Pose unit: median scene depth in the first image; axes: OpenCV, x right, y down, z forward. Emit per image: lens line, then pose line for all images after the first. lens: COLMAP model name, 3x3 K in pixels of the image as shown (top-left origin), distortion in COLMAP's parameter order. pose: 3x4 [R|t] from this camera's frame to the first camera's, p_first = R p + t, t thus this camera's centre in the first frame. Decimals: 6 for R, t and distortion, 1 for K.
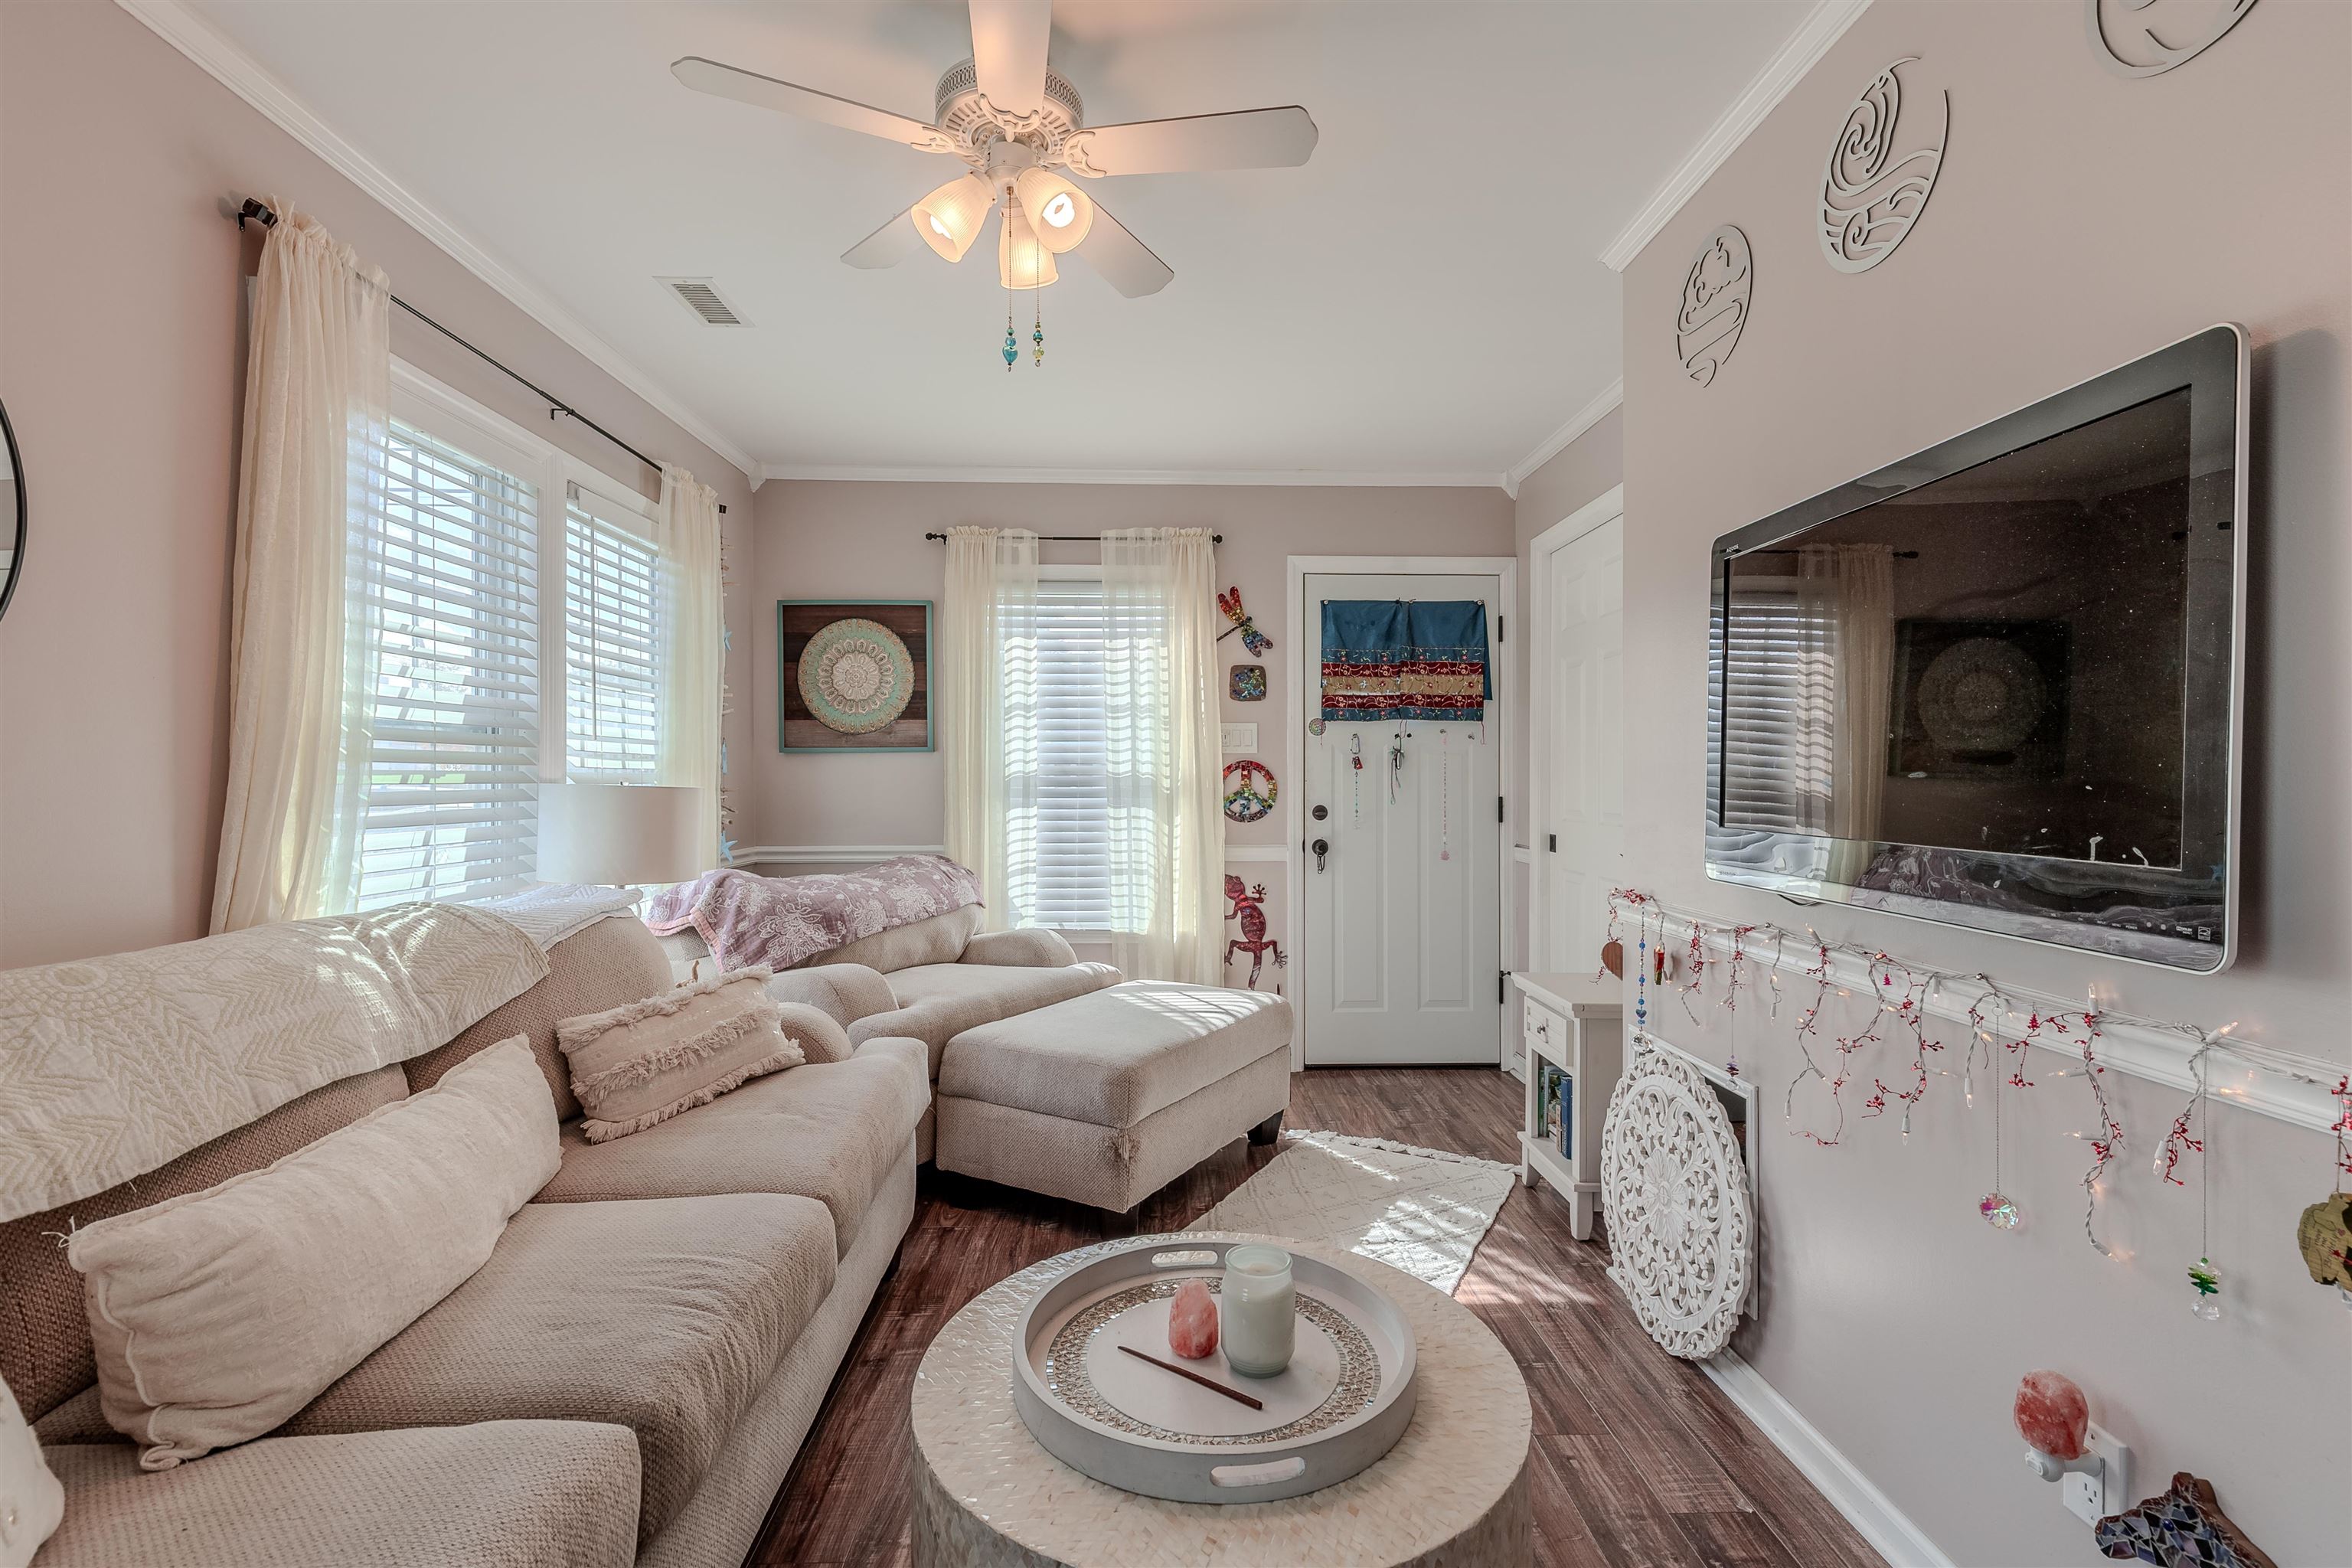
lens RADIAL K [[1087.9, 0, 1192.6], [0, 1087.9, 790.7], [0, 0, 1]] dist [0.005063, -0.001099]
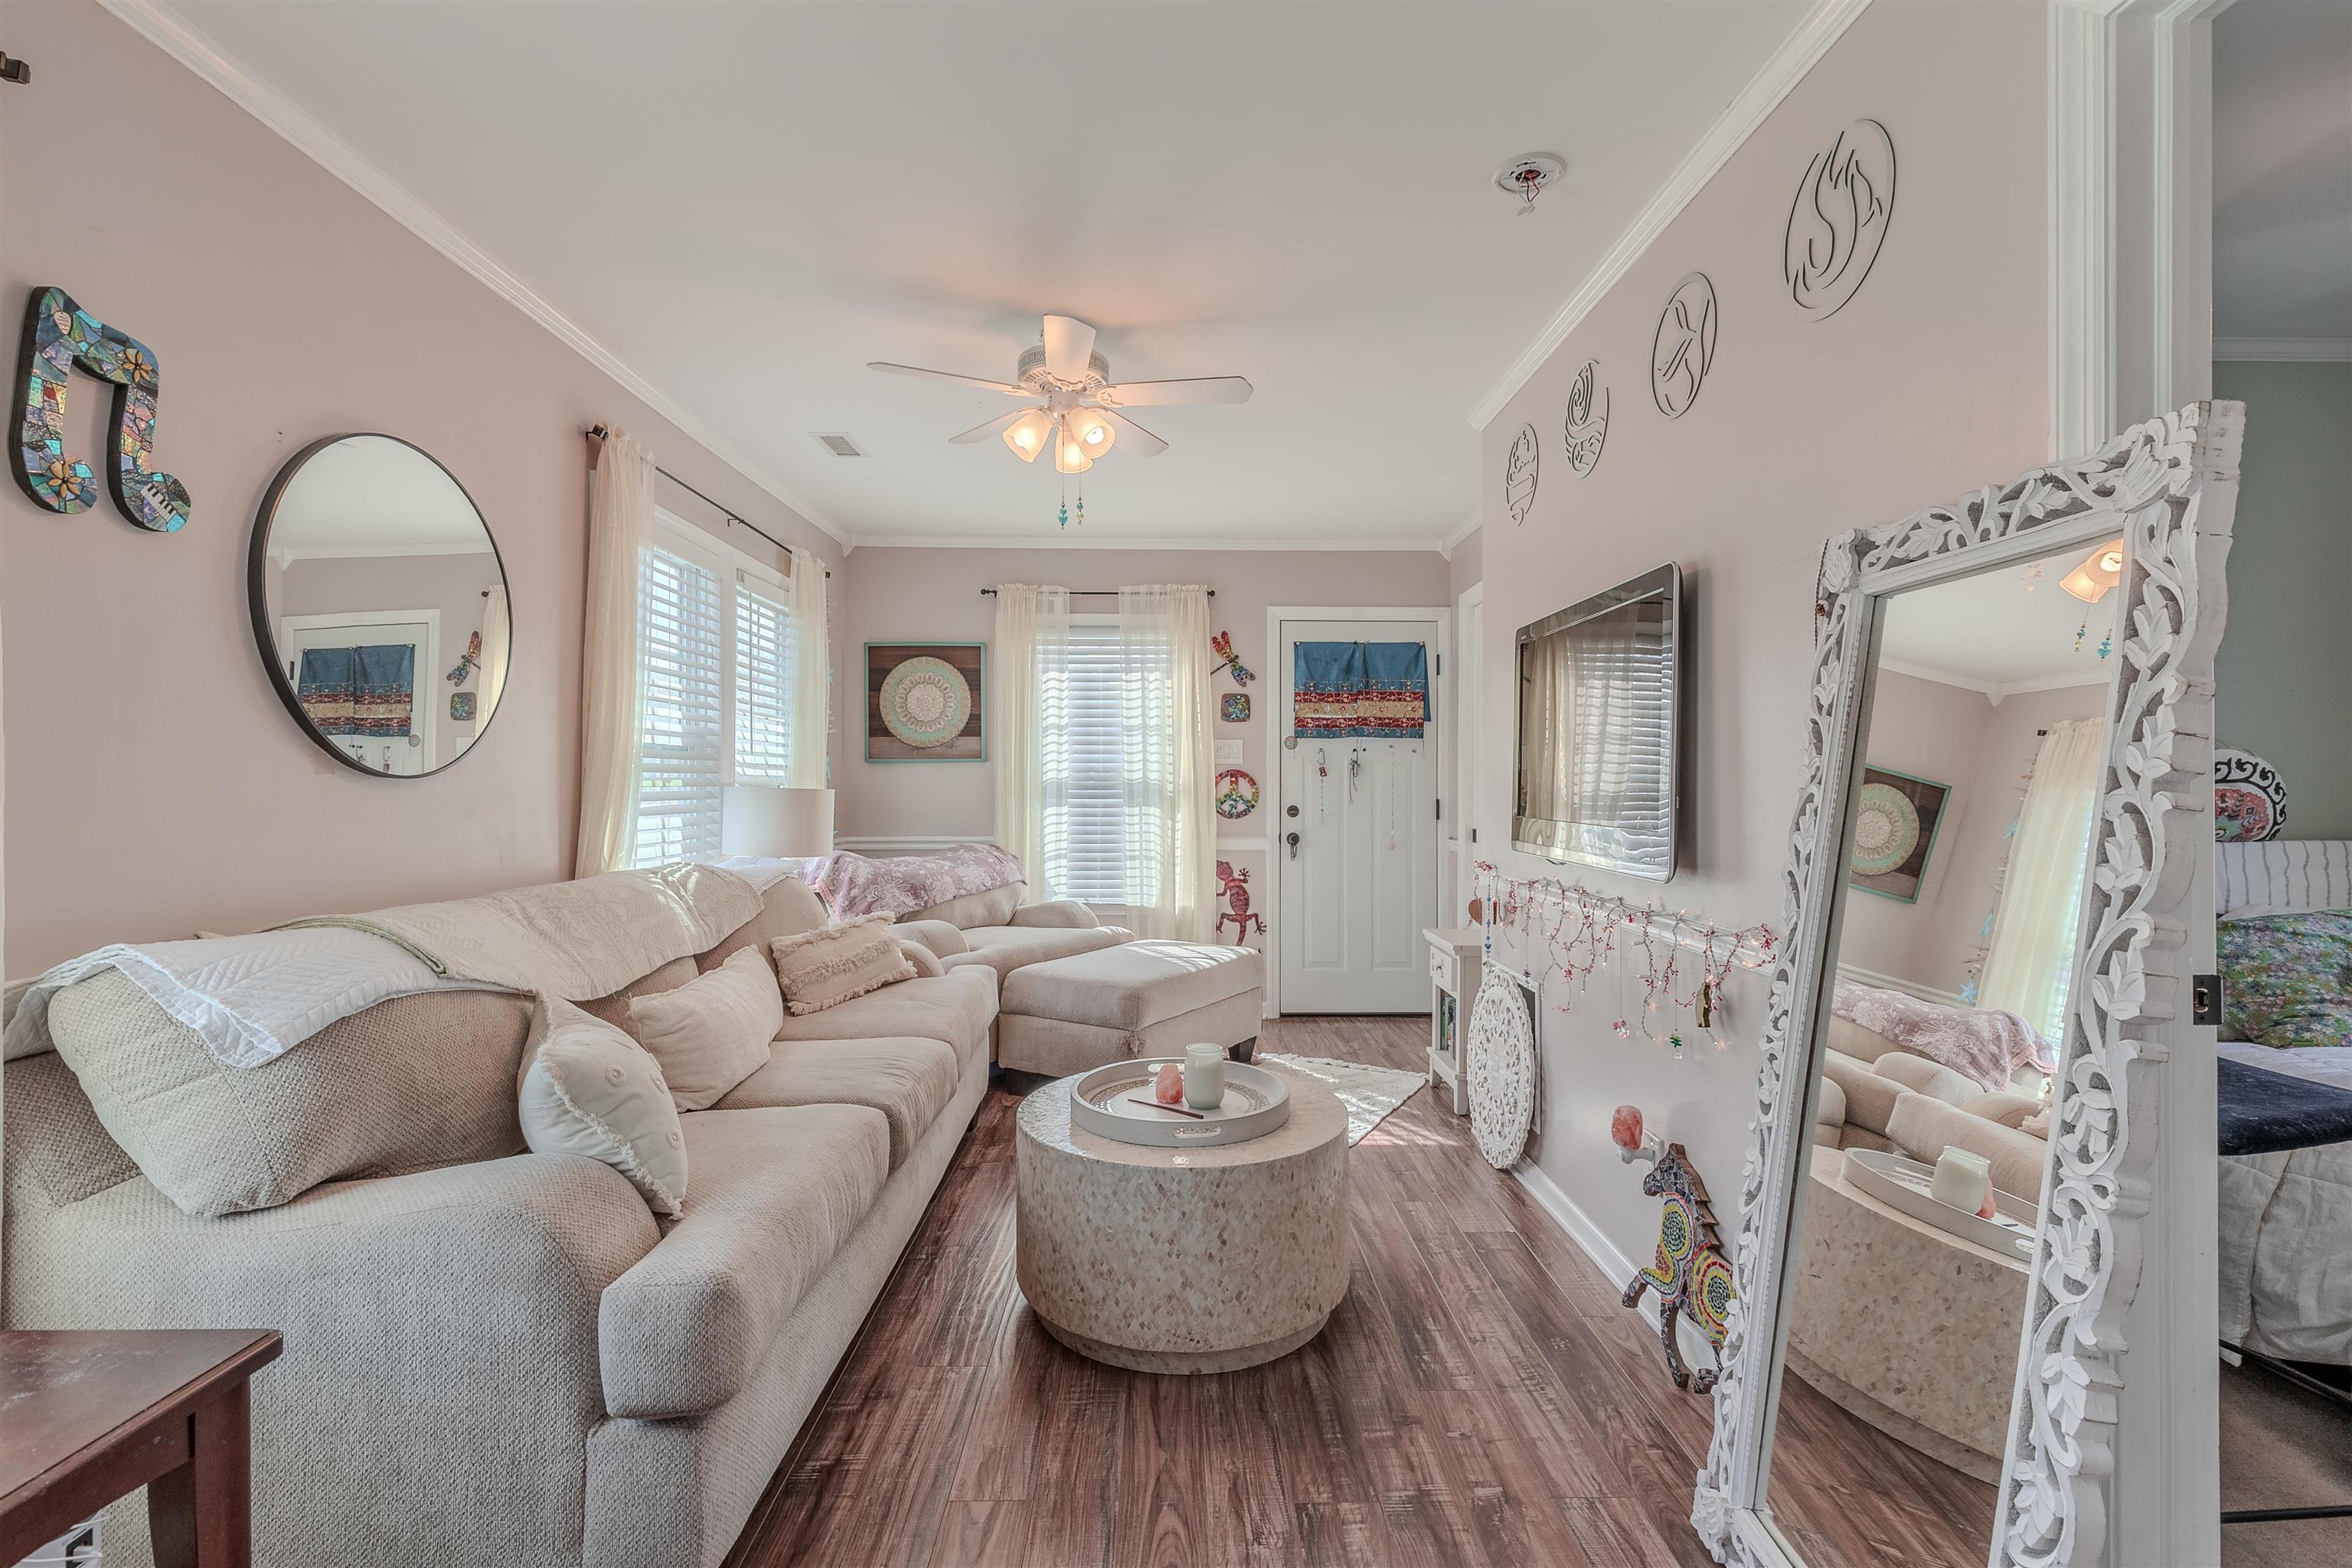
lens RADIAL K [[1087.9, 0, 1169.1], [0, 1087.9, 787.5], [0, 0, 1]] dist [0.005063, -0.001099]
pose [[0.999325, 0.002495, -0.036660, 0.034911], [-0.002763, 0.999970, -0.007265, 0.003730], [0.036640, 0.007361, 0.999301, -0.434556]]
